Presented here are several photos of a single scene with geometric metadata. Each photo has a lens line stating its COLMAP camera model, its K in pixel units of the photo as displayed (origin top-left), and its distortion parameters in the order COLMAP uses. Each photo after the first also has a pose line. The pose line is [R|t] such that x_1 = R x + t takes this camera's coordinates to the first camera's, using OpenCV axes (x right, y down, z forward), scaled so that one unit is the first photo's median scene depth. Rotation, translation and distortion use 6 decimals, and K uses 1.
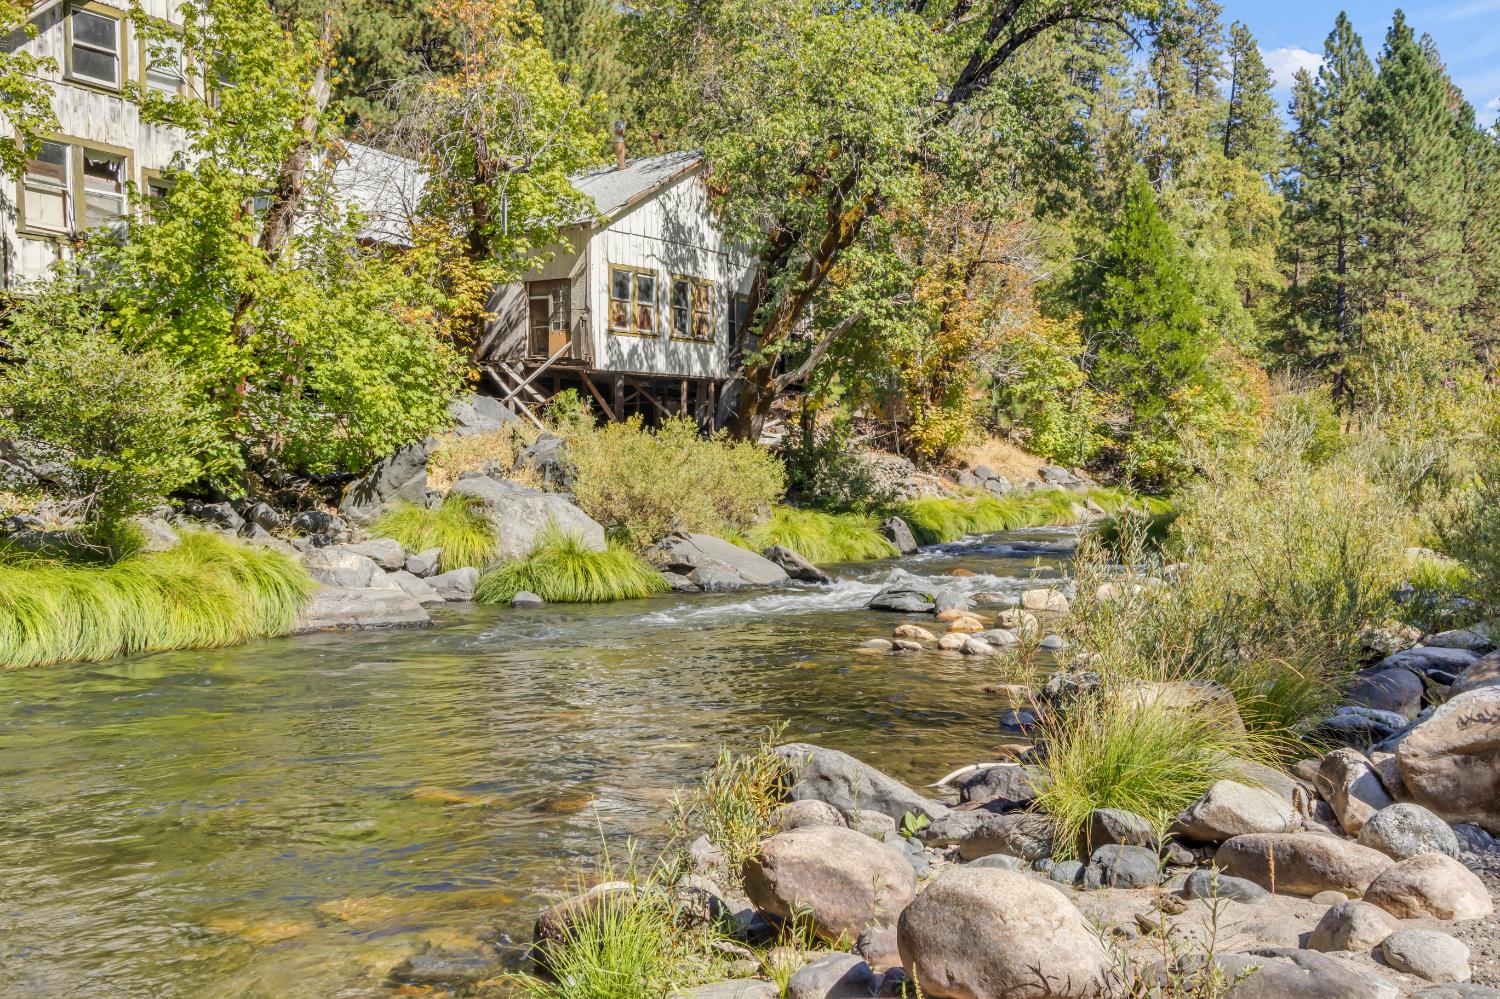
lens RADIAL K [[1426.8, 0, 735.1], [0, 1426.8, 499.6], [0, 0, 1]] dist [0.000373, 0.005428]
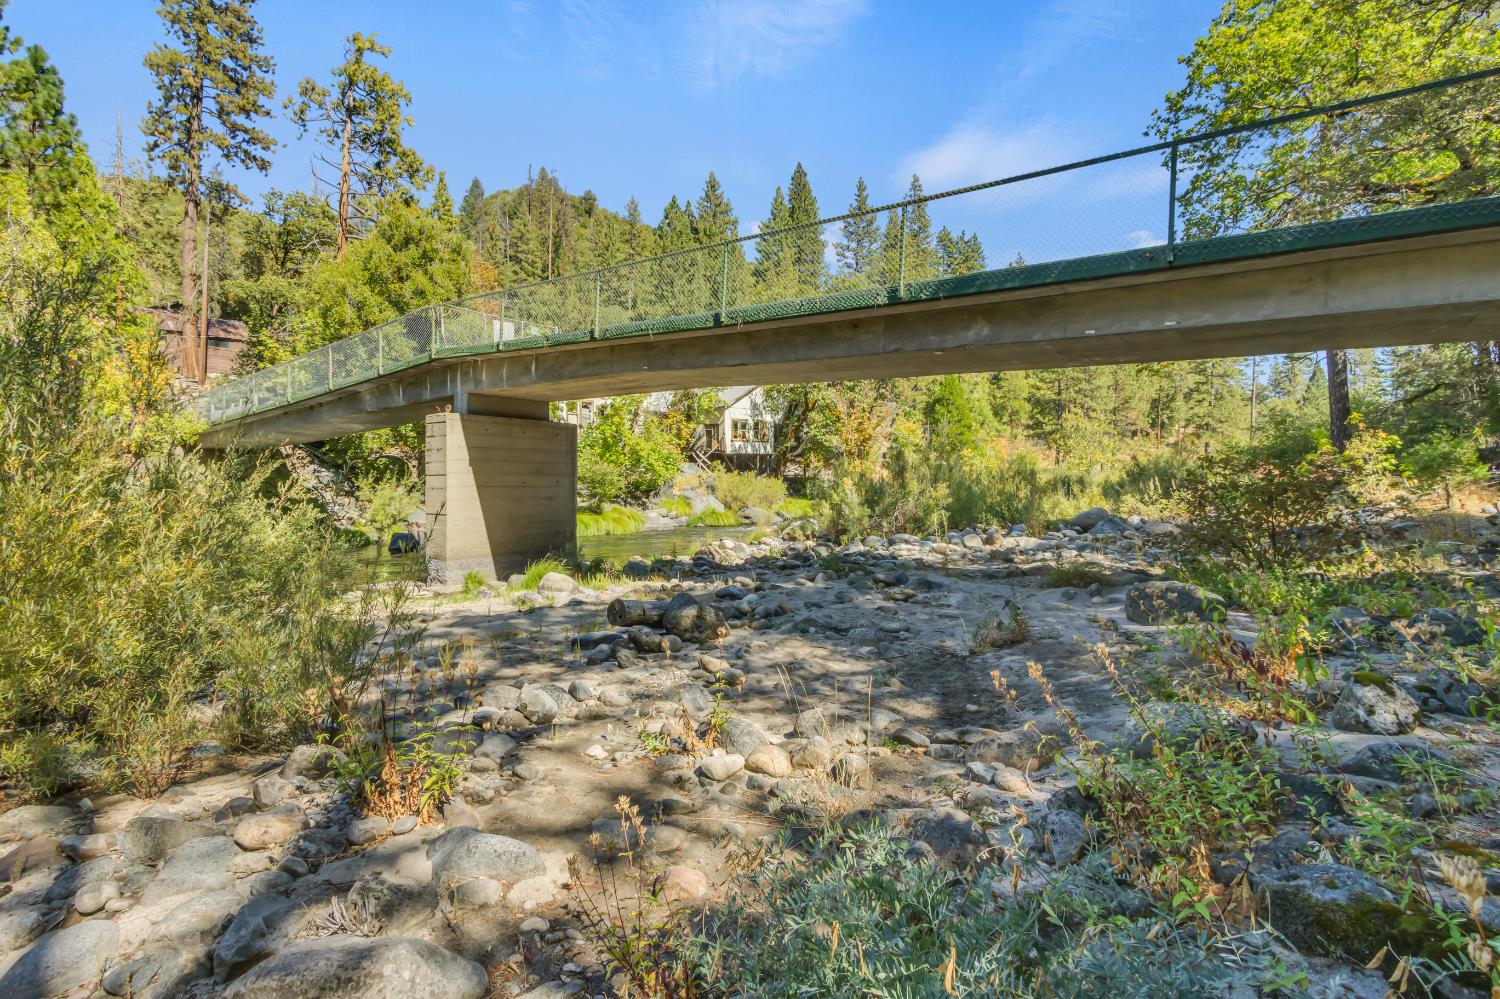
lens RADIAL K [[706.0, 0, 745.1], [0, 706.0, 495.1], [0, 0, 1]] dist [-0.024506, -0.000370]
pose [[0.994168, 0.002424, -0.107817, 0.106280], [-0.001420, 0.999955, 0.009385, -0.015441], [0.107835, -0.009177, 0.994126, -0.512495]]
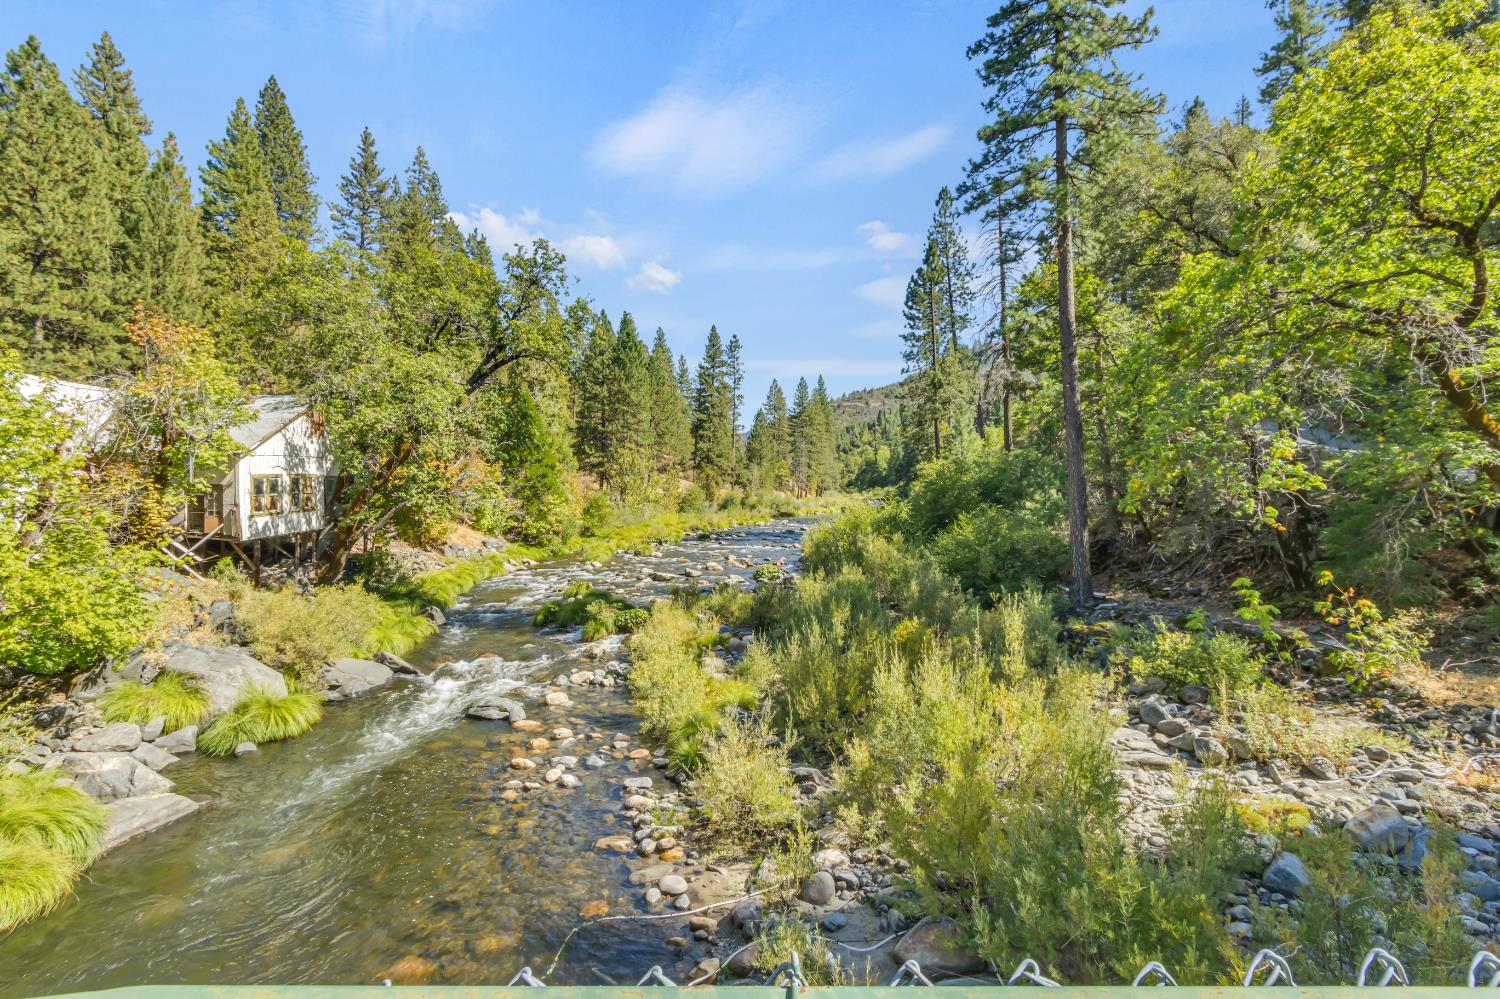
lens RADIAL K [[678.6, 0, 734.7], [0, 678.6, 501.1], [0, 0, 1]] dist [-0.001912, -0.000669]
pose [[0.808790, -0.009841, 0.588015, -0.098204], [0.000709, 0.999876, 0.015758, -0.150145], [-0.588097, -0.012328, 0.808697, 0.034309]]
